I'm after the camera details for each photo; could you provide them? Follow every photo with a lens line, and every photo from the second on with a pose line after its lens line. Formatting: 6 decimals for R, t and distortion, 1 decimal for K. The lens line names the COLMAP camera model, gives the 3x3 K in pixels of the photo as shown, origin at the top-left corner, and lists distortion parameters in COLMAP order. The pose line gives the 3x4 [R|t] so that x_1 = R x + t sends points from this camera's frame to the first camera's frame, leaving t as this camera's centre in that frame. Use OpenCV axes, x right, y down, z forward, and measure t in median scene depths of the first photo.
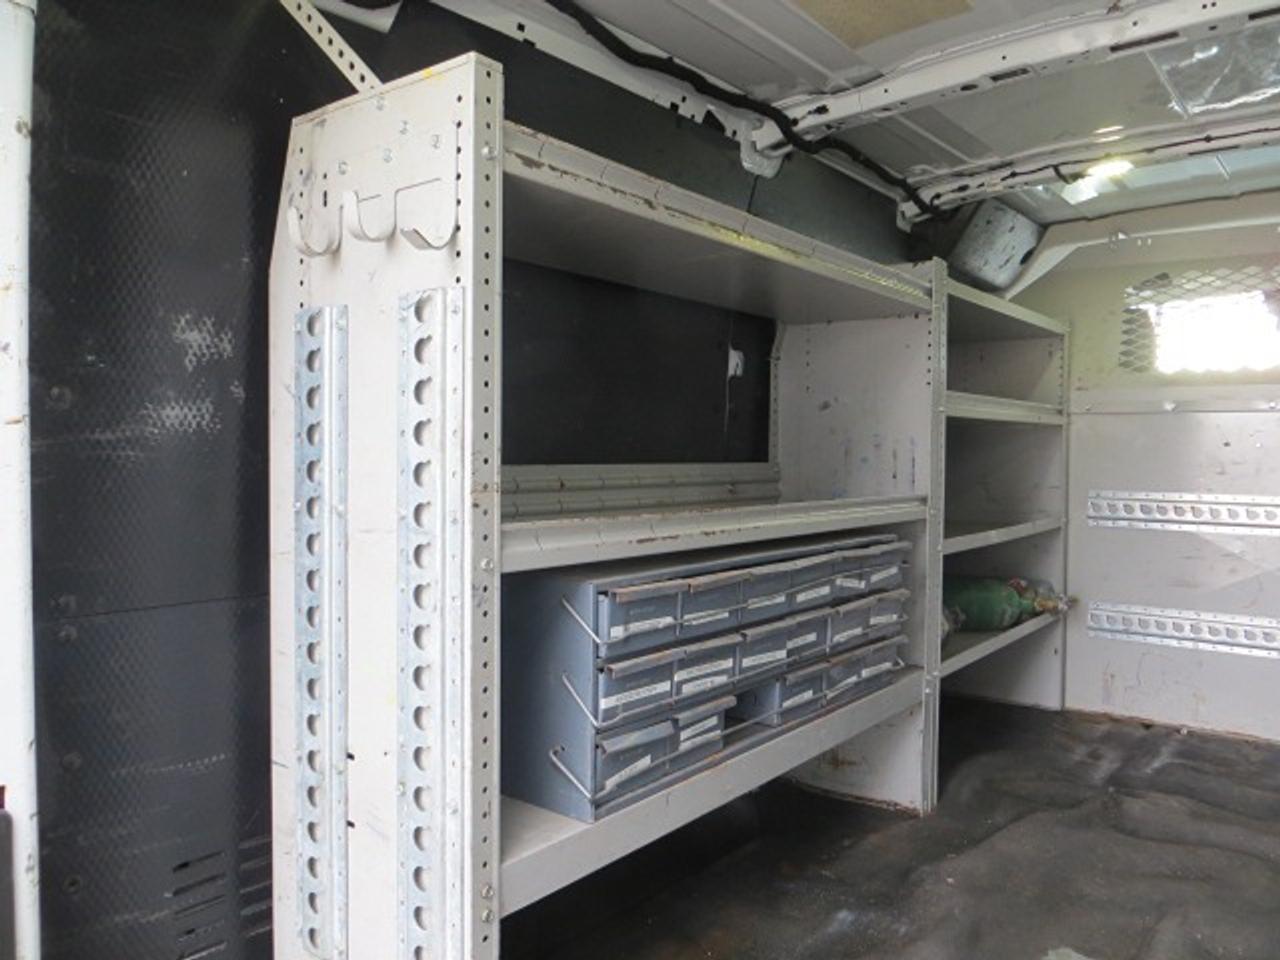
lens RADIAL K [[934.7, 0, 641.4], [0, 934.7, 484.4], [0, 0, 1]] dist [-0.003391, -0.008377]
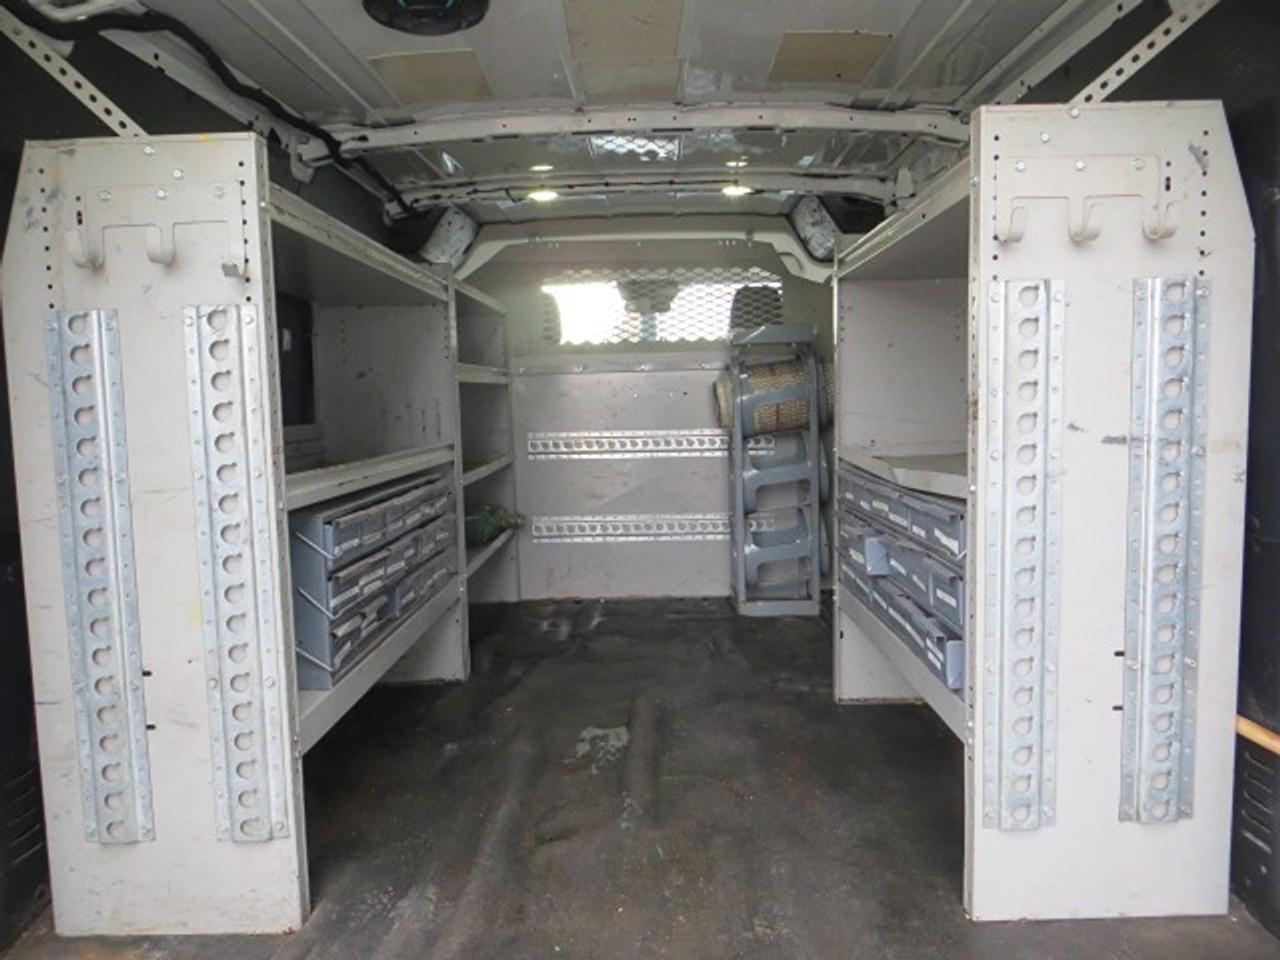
lens RADIAL K [[941.7, 0, 593.7], [0, 941.7, 479.3], [0, 0, 1]] dist [0.001157, -0.000961]
pose [[0.820306, -0.079536, 0.566367, -0.314371], [0.054889, 0.996660, 0.060464, -0.006480], [-0.569285, -0.018512, 0.821932, -0.226677]]
